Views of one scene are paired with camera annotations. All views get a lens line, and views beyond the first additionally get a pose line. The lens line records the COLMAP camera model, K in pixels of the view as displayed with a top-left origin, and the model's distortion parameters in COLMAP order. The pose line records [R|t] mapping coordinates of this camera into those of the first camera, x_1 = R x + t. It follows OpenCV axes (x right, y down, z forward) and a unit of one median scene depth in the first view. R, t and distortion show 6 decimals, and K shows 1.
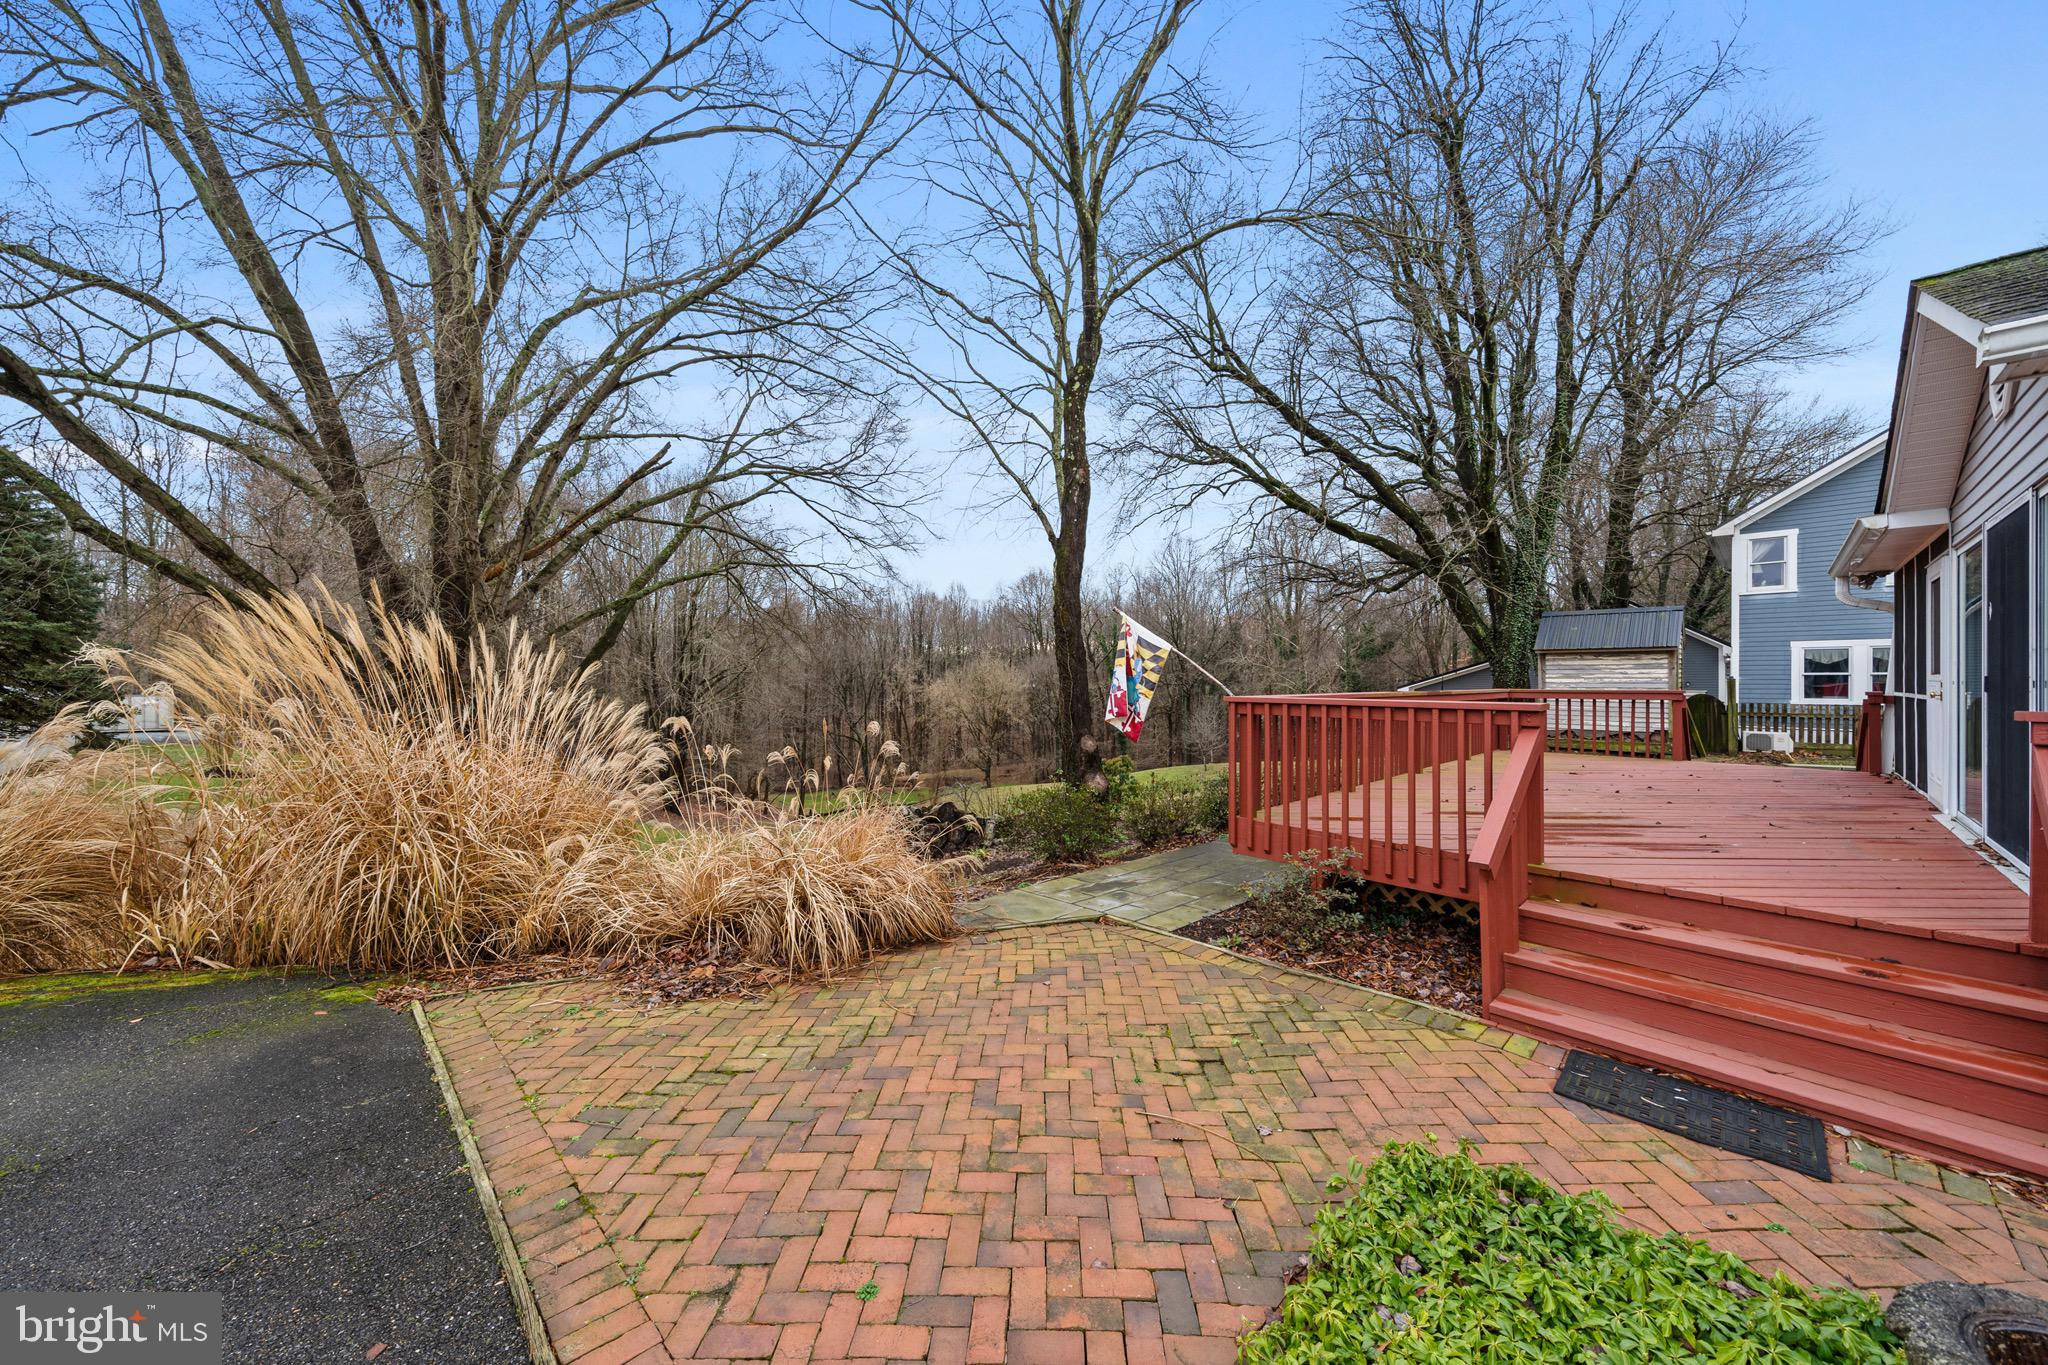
lens RADIAL K [[706.9, 0, 1041.6], [0, 706.9, 686.3], [0, 0, 1]] dist [0.012345, -0.000392]
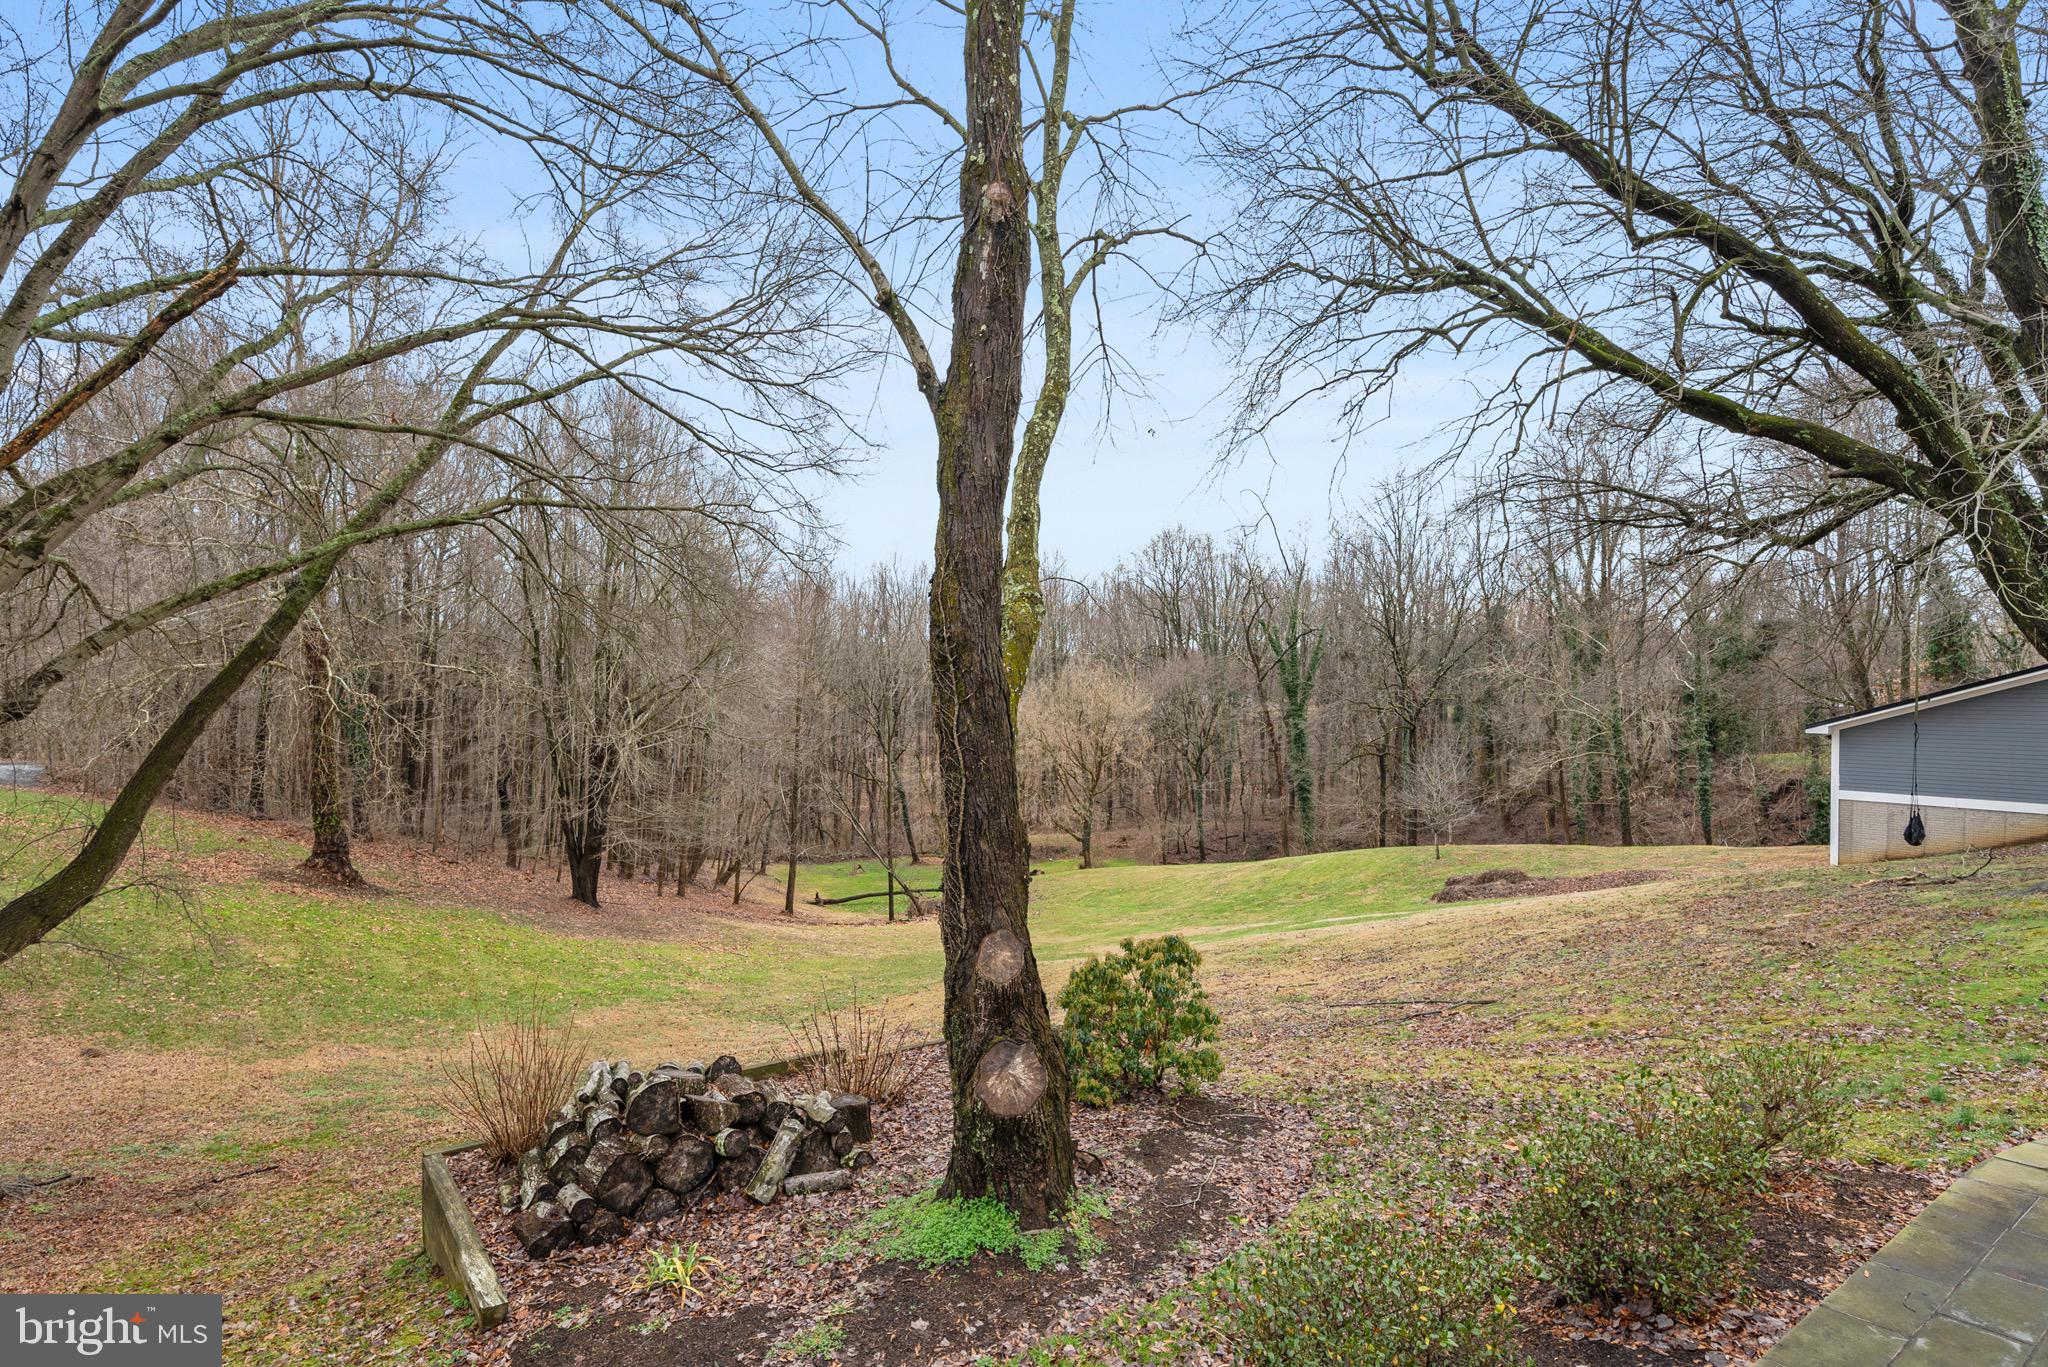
lens RADIAL K [[1005.8, 0, 1069.7], [0, 1005.8, 699.0], [0, 0, 1]] dist [-0.002189, -0.000694]
pose [[0.990508, 0.007451, -0.137254, 0.109925], [-0.007277, 0.999972, 0.001766, -0.031787], [0.137263, -0.000751, 0.990534, 0.337453]]
